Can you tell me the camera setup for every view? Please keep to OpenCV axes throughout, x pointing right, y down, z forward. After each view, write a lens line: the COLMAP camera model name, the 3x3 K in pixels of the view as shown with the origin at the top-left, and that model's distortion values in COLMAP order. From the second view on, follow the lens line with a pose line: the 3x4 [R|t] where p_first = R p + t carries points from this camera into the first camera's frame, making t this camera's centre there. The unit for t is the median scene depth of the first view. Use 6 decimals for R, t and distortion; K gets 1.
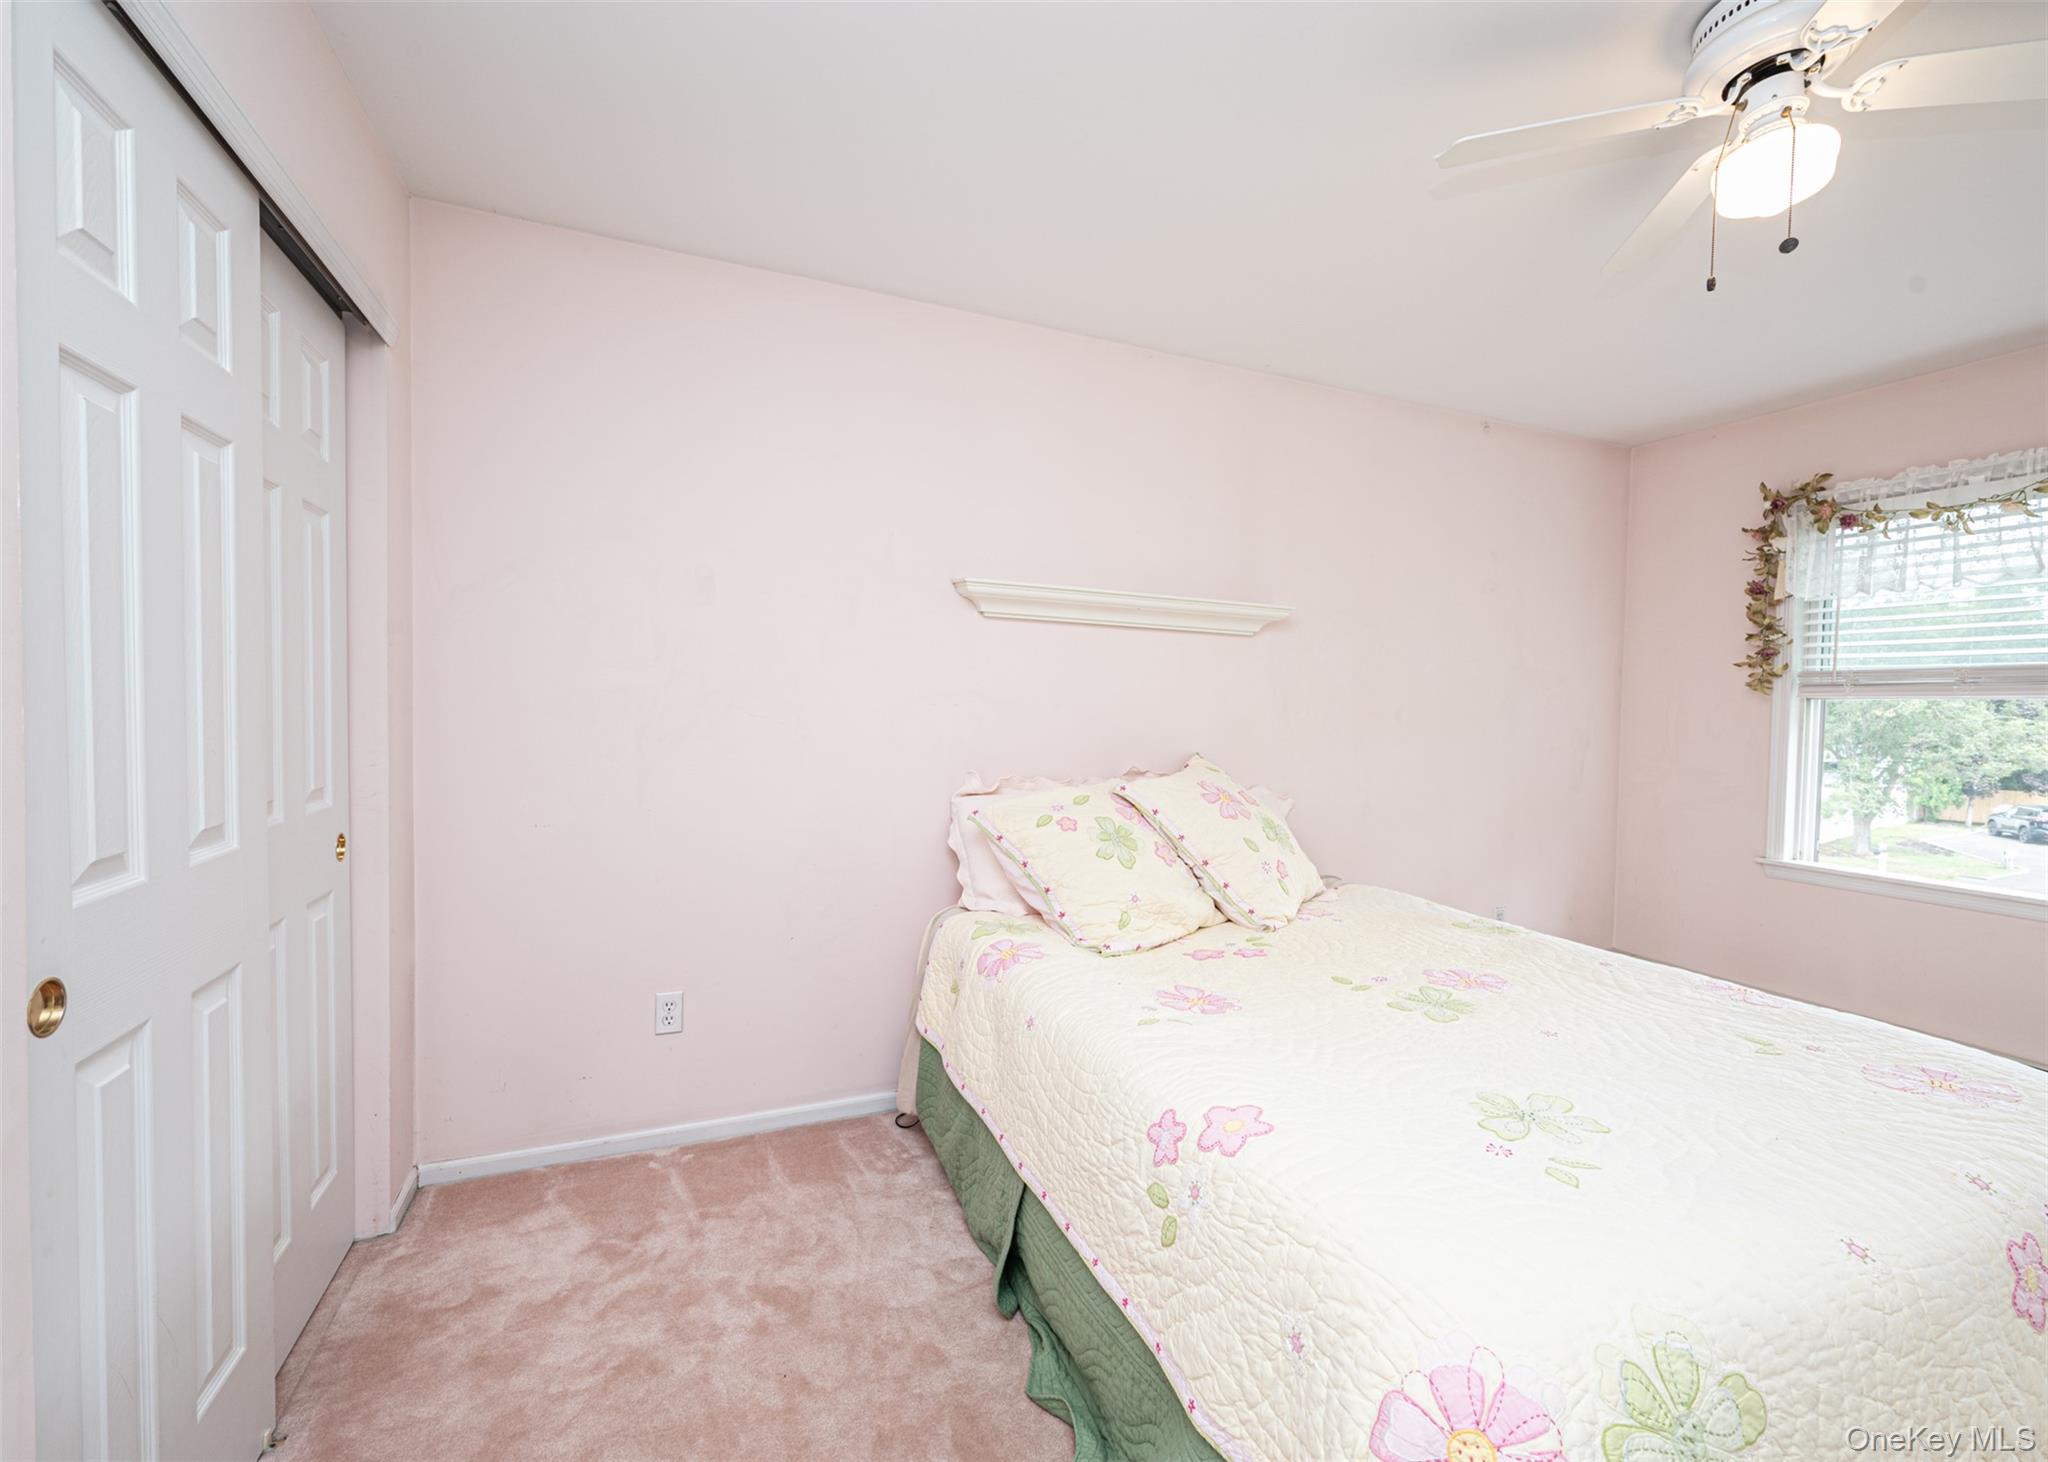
lens RADIAL K [[860.4, 0, 1027.0], [0, 860.4, 728.2], [0, 0, 1]] dist [-0.001199, -0.000468]
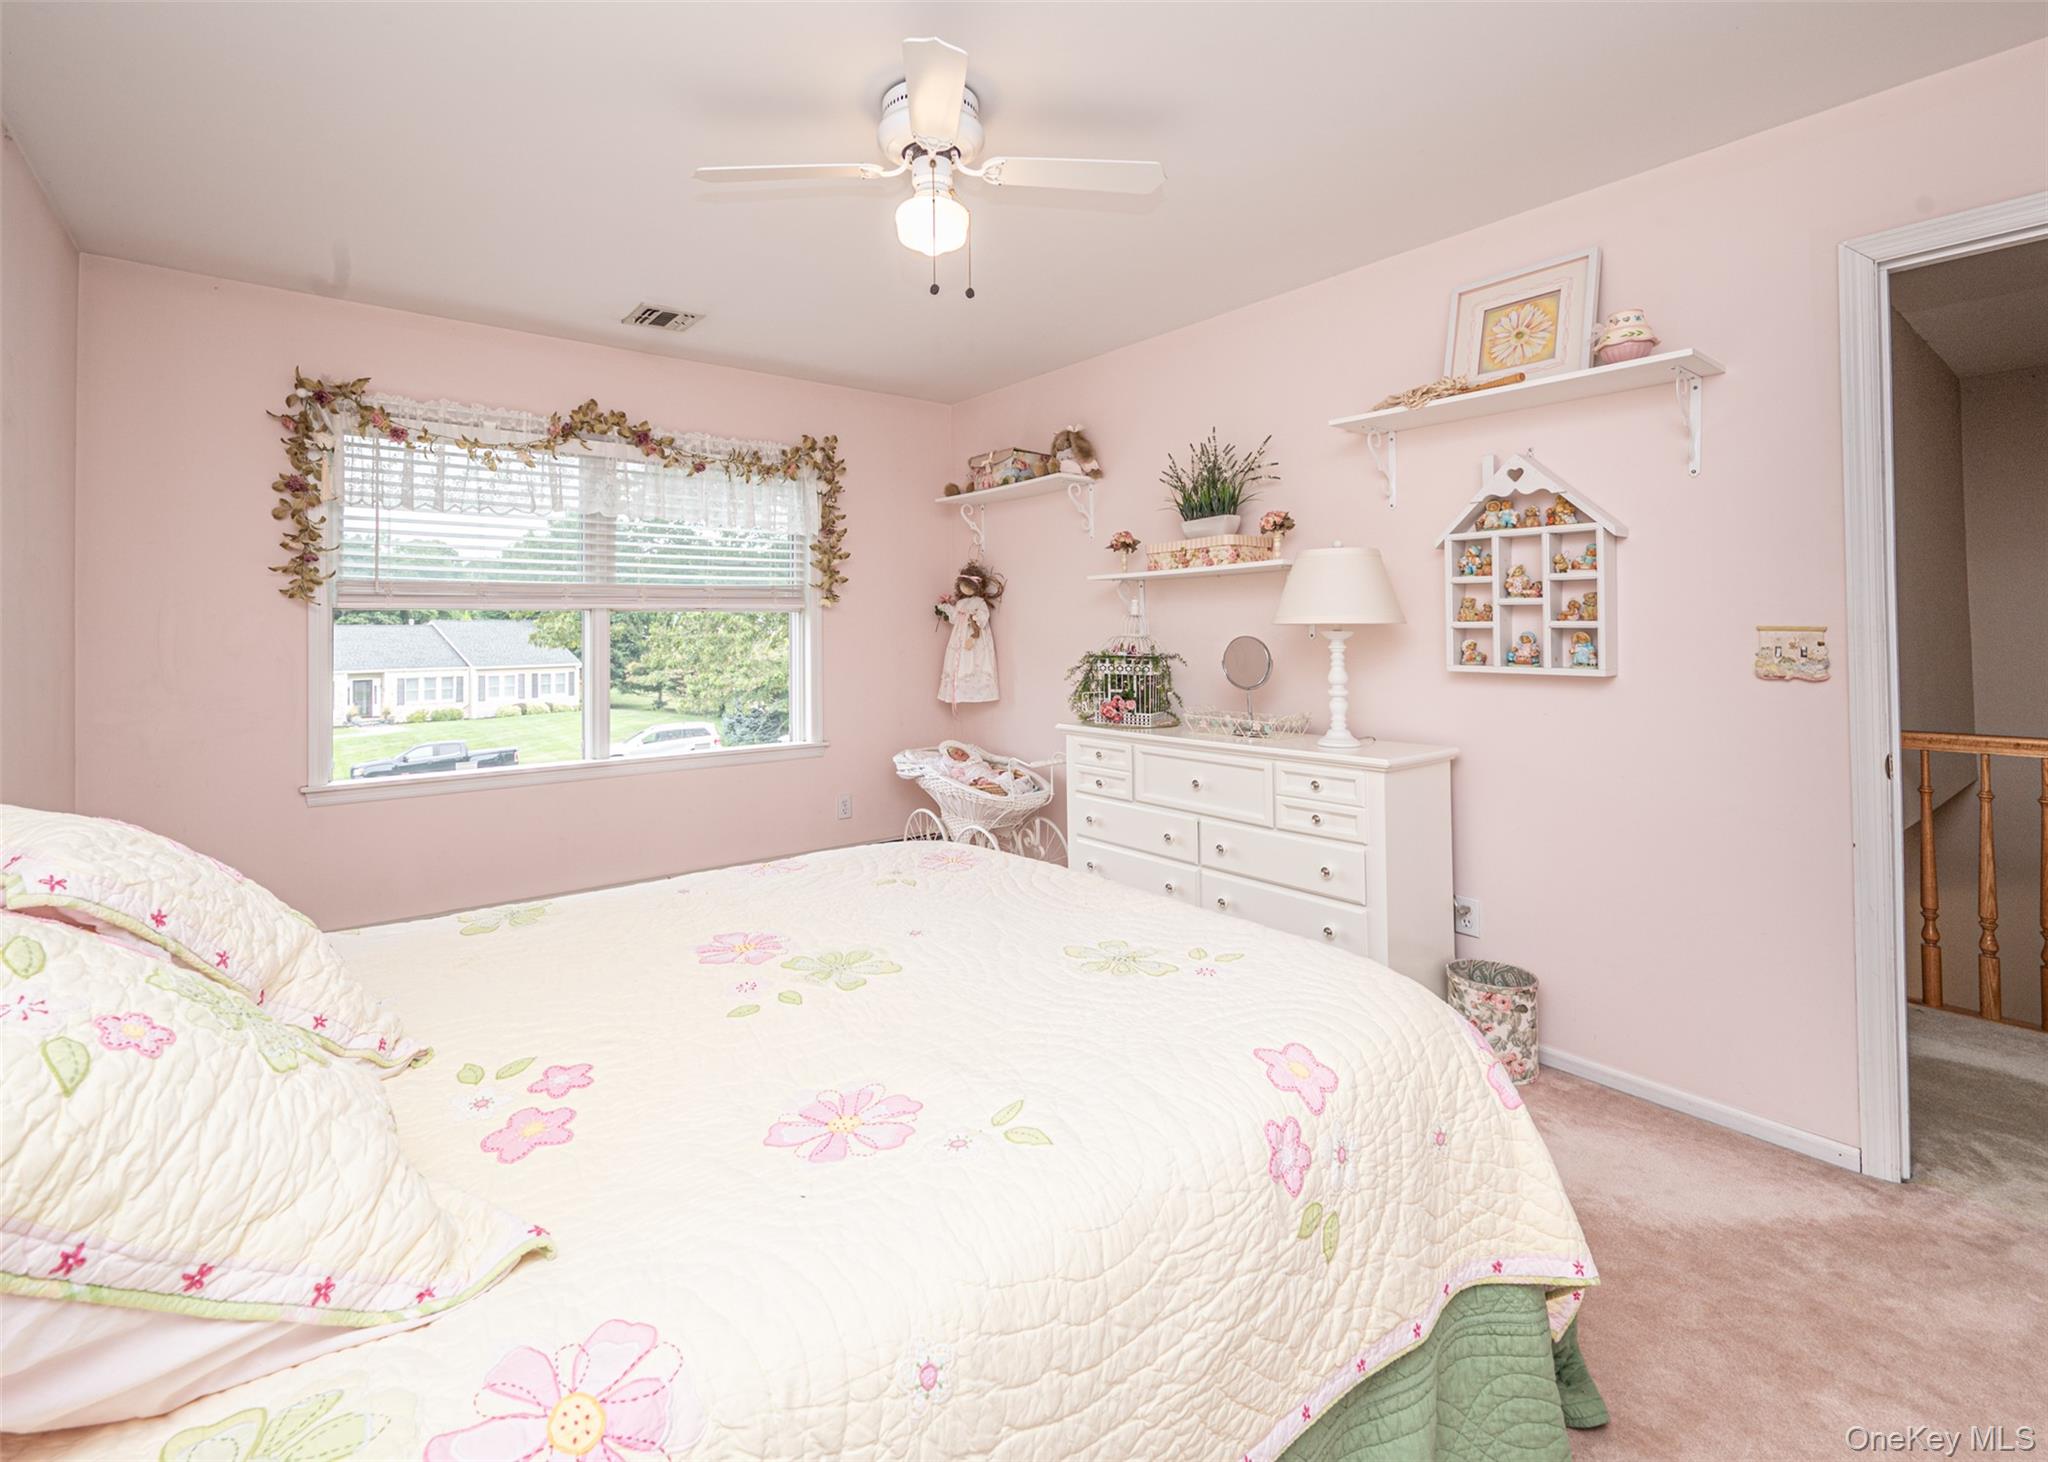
lens RADIAL K [[926.0, 0, 943.3], [0, 926.0, 609.8], [0, 0, 1]] dist [0.001758, -0.000379]
pose [[-0.239488, 0.001182, 0.970899, -0.251387], [0.026335, 0.999639, 0.005279, -0.021721], [-0.970542, 0.026833, -0.239433, 0.619618]]
